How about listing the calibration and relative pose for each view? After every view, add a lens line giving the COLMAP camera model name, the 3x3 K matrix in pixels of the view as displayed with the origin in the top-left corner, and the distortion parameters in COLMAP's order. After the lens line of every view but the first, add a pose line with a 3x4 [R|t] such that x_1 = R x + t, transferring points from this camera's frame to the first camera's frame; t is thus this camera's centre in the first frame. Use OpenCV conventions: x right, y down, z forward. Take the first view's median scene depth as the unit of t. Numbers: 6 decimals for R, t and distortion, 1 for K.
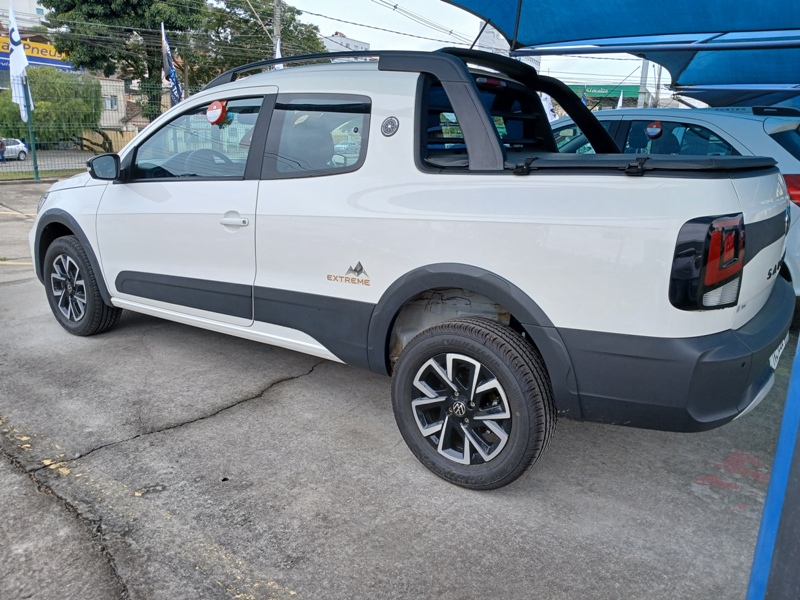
lens RADIAL K [[614.3, 0, 398.3], [0, 614.3, 303.5], [0, 0, 1]] dist [0.001243, -0.006711]
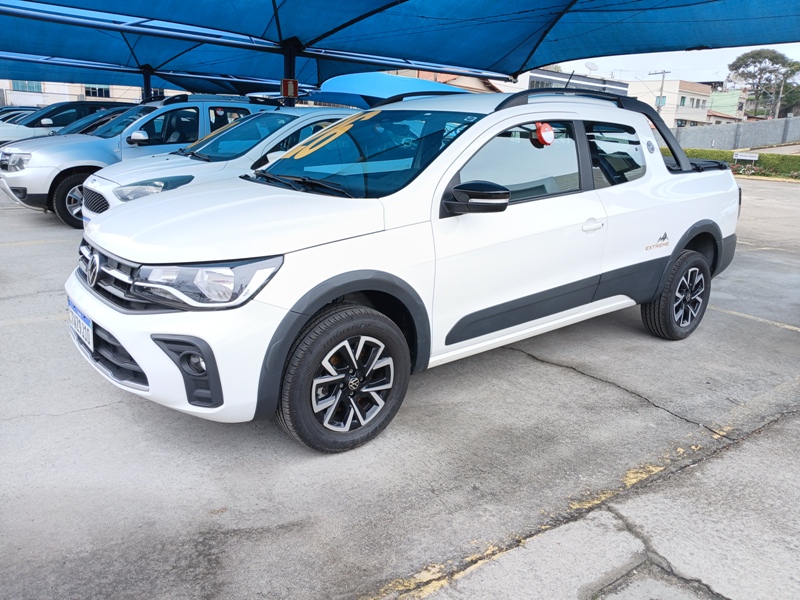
lens RADIAL K [[614.3, 0, 398.3], [0, 614.3, 303.5], [0, 0, 1]] dist [0.001243, -0.006711]
pose [[0.275933, -0.273766, 0.921365, -1.486715], [0.217527, 0.951495, 0.217574, -0.326367], [-0.936239, 0.140386, 0.322100, 0.963328]]
